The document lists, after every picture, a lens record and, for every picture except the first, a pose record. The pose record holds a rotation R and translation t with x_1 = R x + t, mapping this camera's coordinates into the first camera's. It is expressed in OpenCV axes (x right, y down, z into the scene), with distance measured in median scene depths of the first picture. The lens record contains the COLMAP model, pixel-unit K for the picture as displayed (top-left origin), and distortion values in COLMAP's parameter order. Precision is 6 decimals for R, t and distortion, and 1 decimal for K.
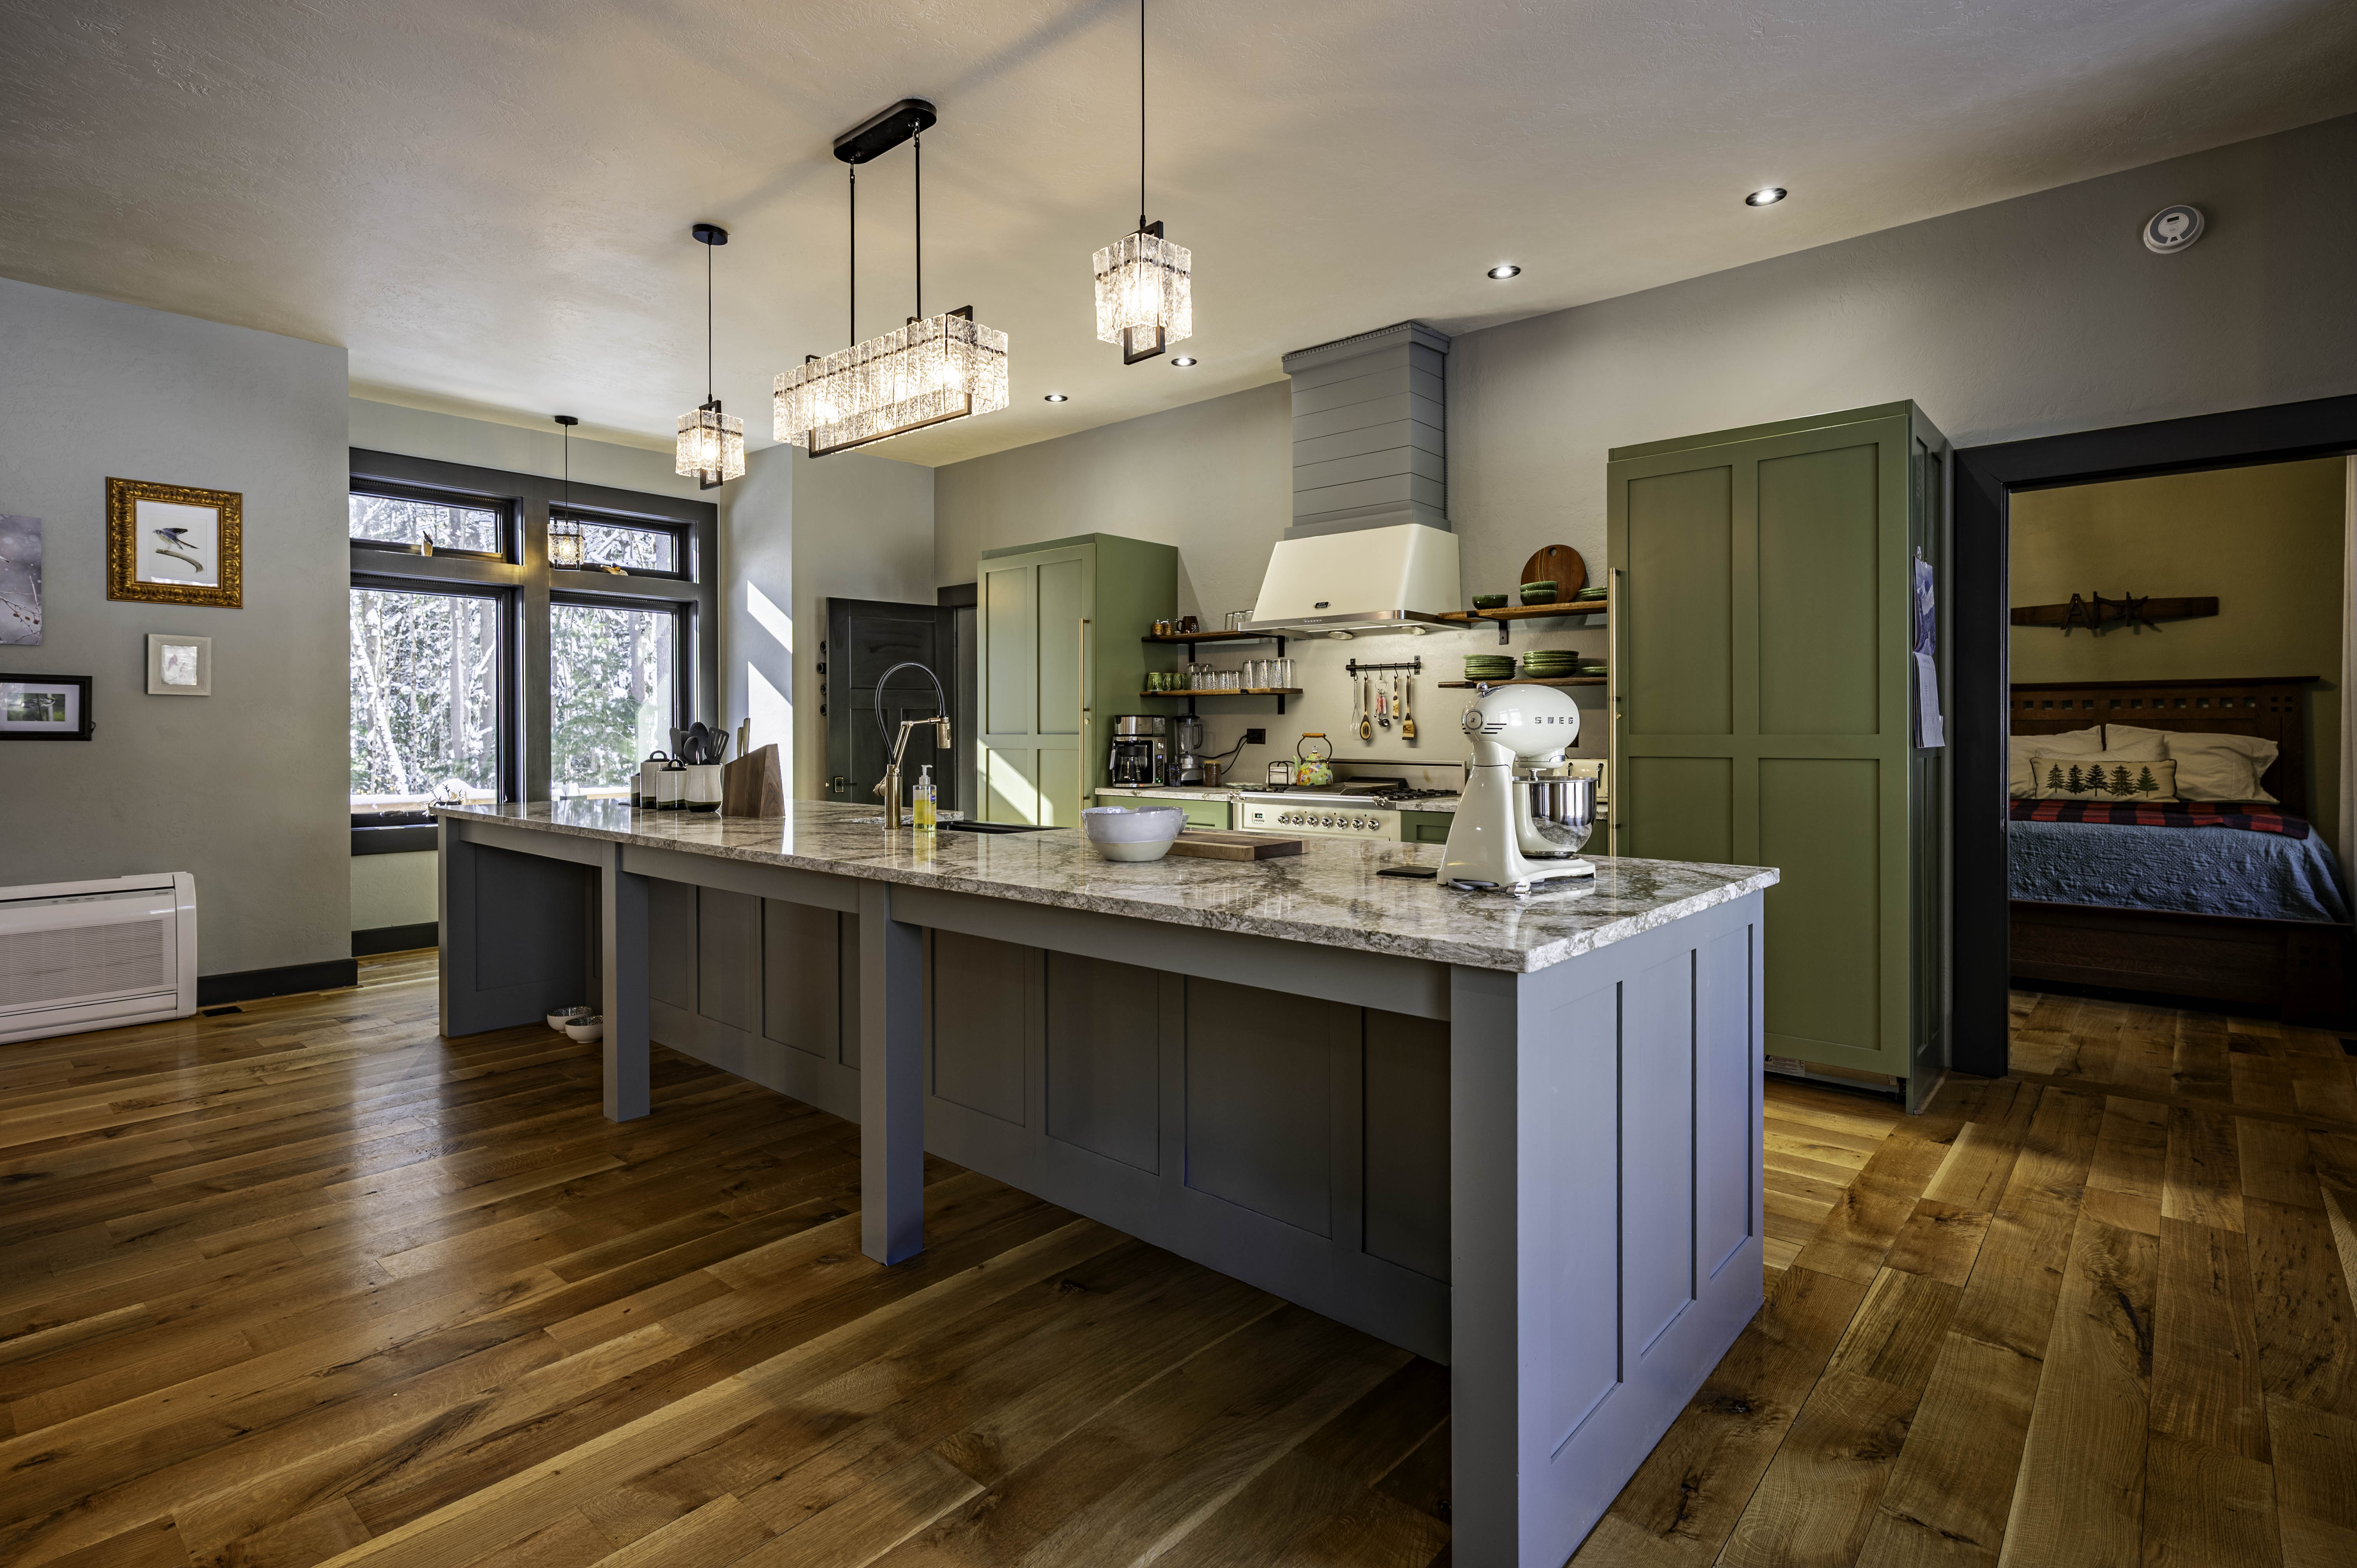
lens RADIAL K [[1161.2, 0, 1185.9], [0, 1161.2, 719.4], [0, 0, 1]] dist [-0.004896, 0.002972]
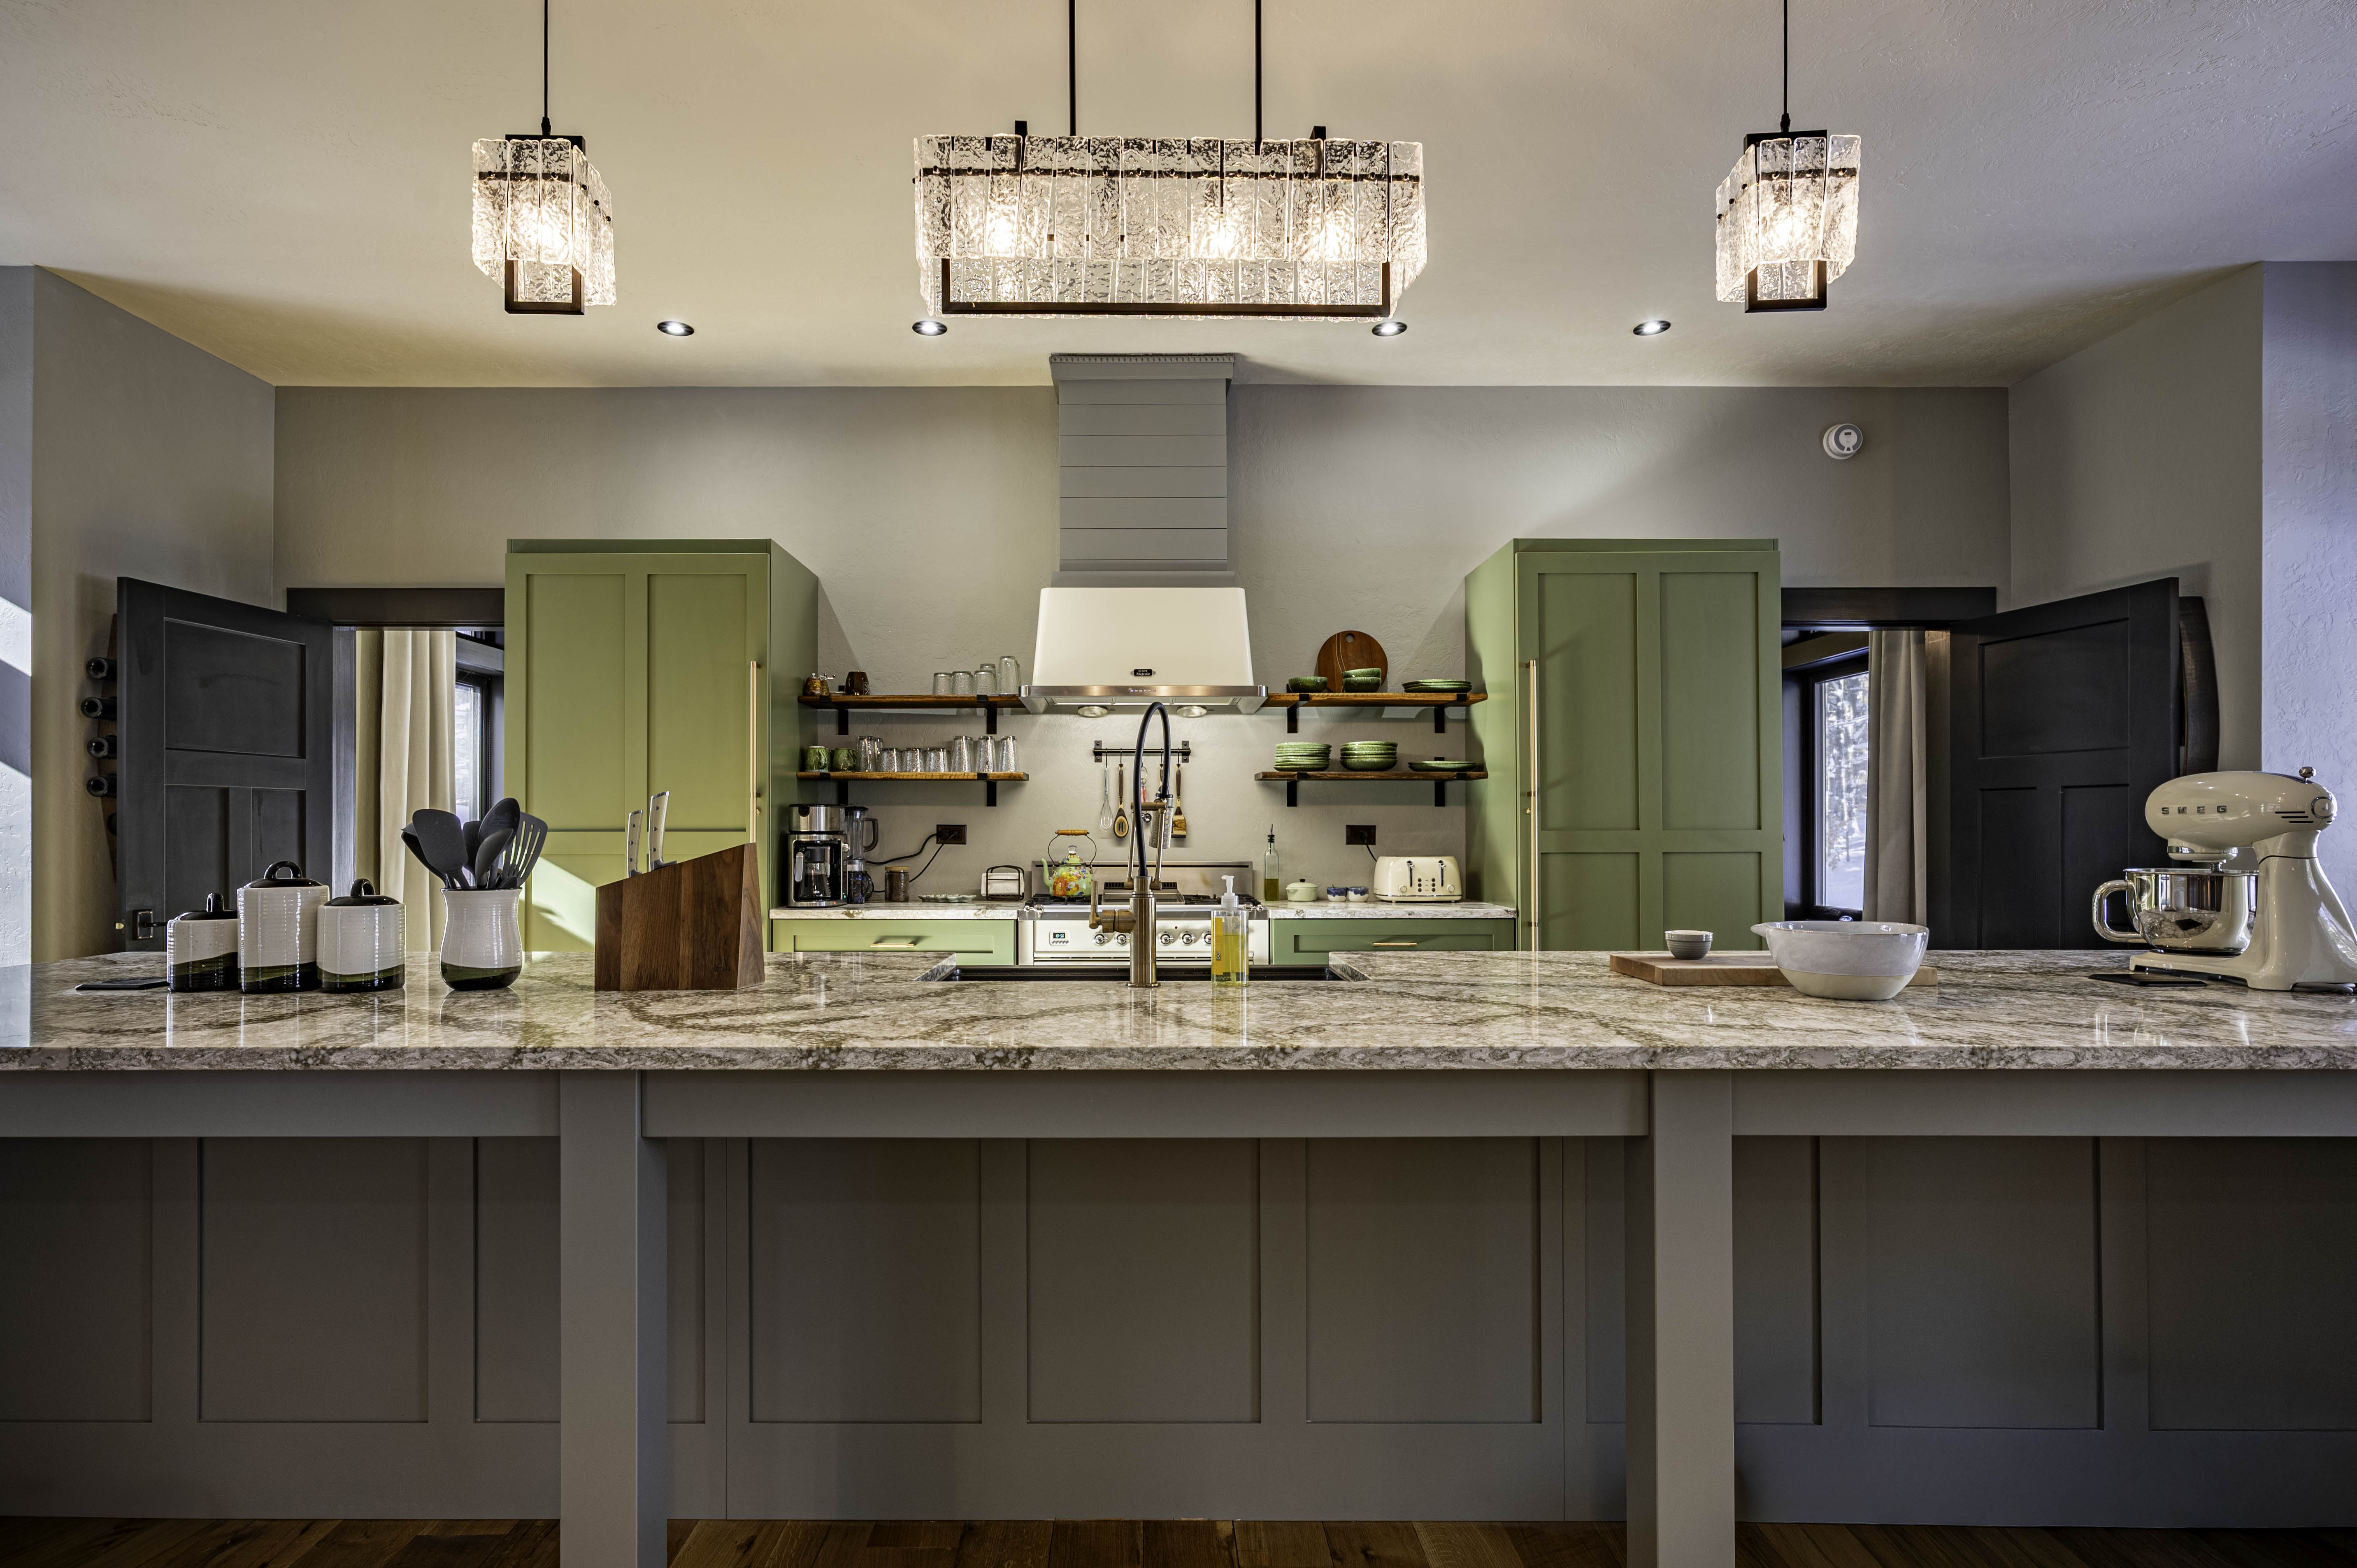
lens RADIAL K [[1161.2, 0, 1134.3], [0, 1161.2, 842.0], [0, 0, 1]] dist [-0.004896, 0.002972]
pose [[0.751461, -0.002476, 0.659773, -0.393046], [-0.007529, 0.999896, 0.012328, 0.010195], [-0.659735, -0.014231, 0.751364, 0.353474]]
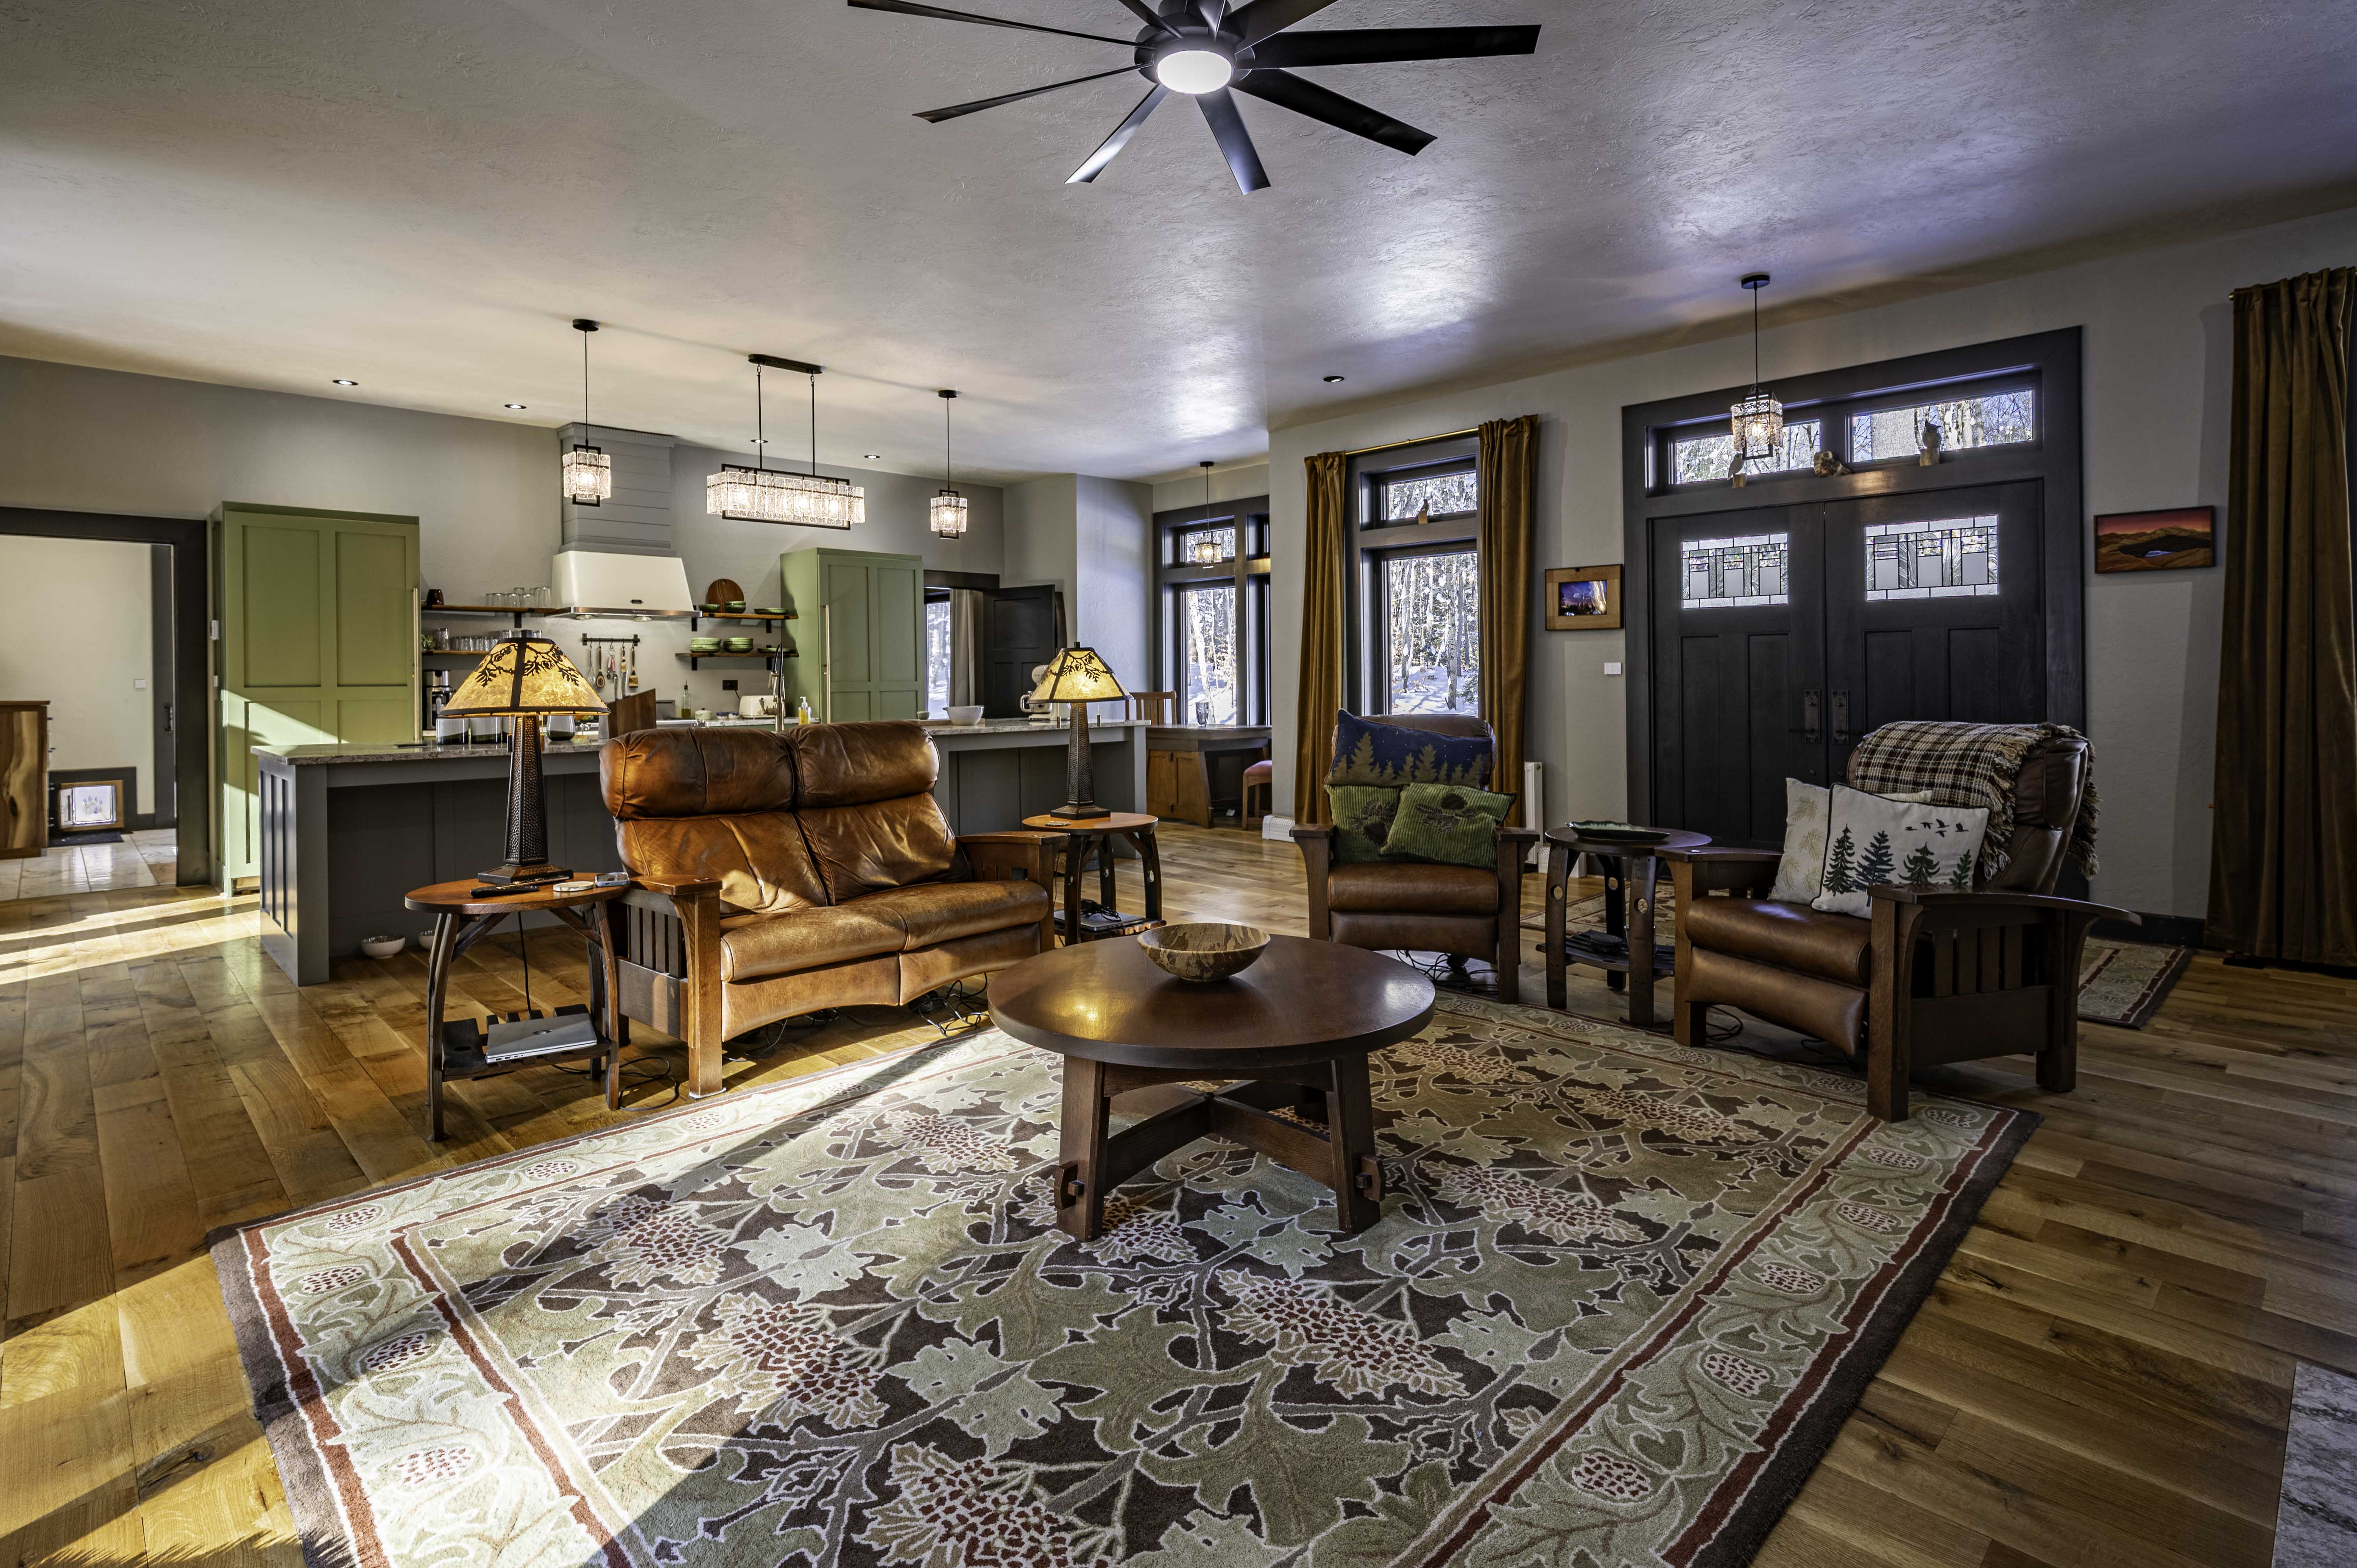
lens RADIAL K [[1161.2, 0, 1148.3], [0, 1161.2, 687.0], [0, 0, 1]] dist [-0.004896, 0.002972]
pose [[0.095447, -0.004640, 0.995424, -1.269989], [-0.001956, 0.999986, 0.004849, 0.007754], [-0.995433, -0.002410, 0.095437, 0.143459]]
